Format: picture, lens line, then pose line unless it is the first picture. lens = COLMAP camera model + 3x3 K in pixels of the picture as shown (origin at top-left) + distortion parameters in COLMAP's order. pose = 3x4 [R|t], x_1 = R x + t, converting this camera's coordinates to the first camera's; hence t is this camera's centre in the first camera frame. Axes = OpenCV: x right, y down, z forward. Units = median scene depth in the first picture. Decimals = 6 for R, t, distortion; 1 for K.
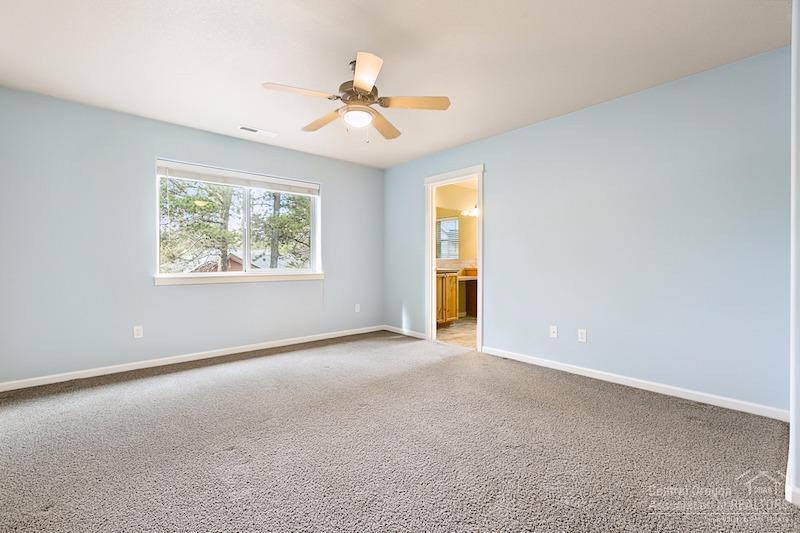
lens RADIAL K [[355.9, 0, 400.3], [0, 355.9, 262.2], [0, 0, 1]] dist [0.001679, -0.000358]
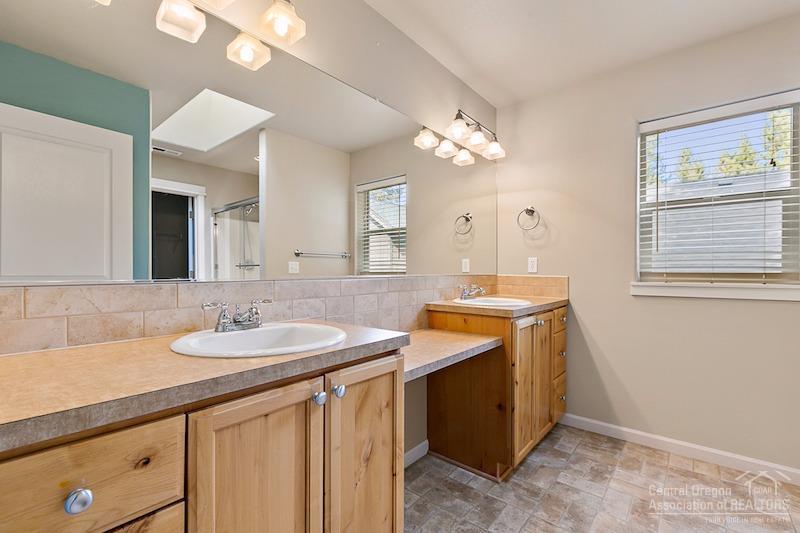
lens RADIAL K [[355.9, 0, 400.3], [0, 355.9, 262.2], [0, 0, 1]] dist [0.001679, -0.000358]
pose [[0.989574, 0.004015, 0.143966, 0.163334], [-0.000794, 0.999748, -0.022422, -0.019902], [-0.144020, 0.022074, 0.989329, 0.994288]]
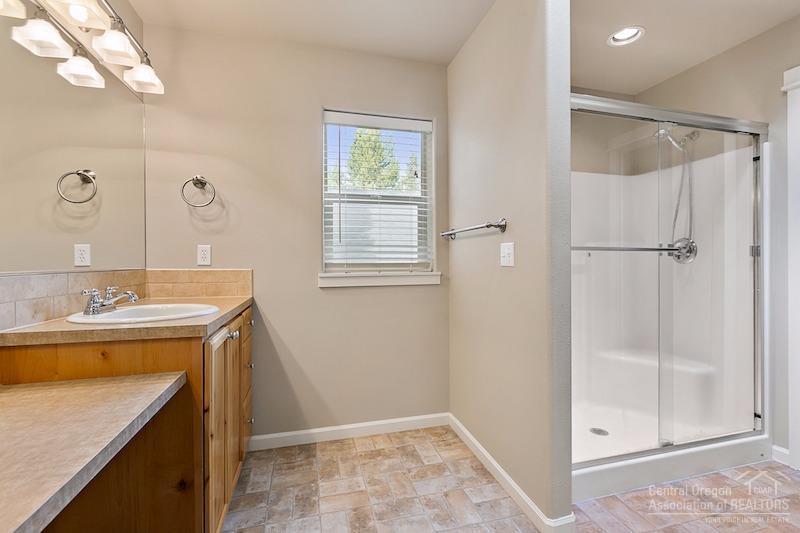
lens RADIAL K [[355.9, 0, 400.3], [0, 355.9, 262.2], [0, 0, 1]] dist [0.001679, -0.000358]
pose [[0.453182, -0.005672, 0.891400, 0.182598], [0.006597, 0.999974, 0.003009, -0.019425], [-0.891394, 0.004517, 0.453207, 1.130507]]
